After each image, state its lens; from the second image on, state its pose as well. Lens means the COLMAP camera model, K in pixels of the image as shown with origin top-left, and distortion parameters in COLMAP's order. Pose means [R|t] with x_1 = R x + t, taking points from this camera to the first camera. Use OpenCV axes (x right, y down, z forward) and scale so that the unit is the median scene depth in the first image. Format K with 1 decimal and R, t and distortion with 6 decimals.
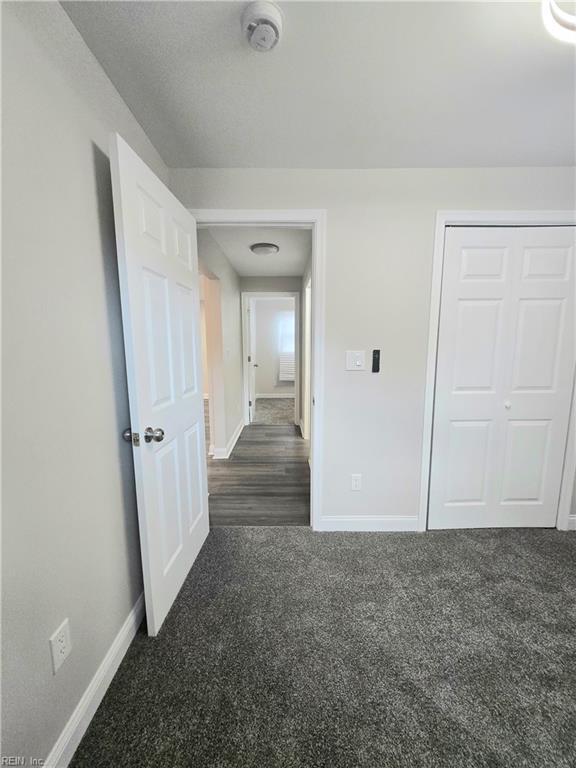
lens RADIAL K [[302.2, 0, 288.0], [0, 302.2, 385.7], [0, 0, 1]] dist [0.002033, 0.000396]
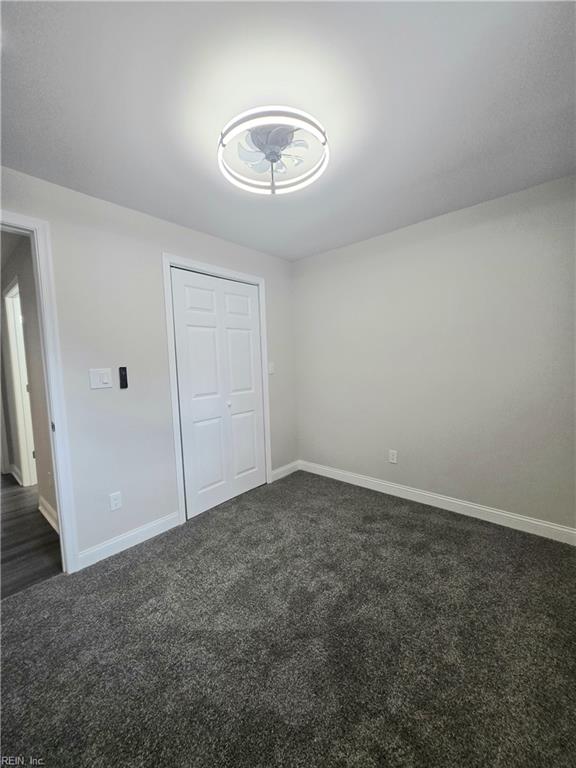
lens RADIAL K [[302.2, 0, 286.7], [0, 302.2, 386.2], [0, 0, 1]] dist [0.002033, 0.000396]
pose [[0.667711, -0.080867, 0.740015, -0.121331], [0.132219, 0.991160, -0.010989, 0.038335], [-0.732585, 0.105182, 0.672500, -0.134936]]
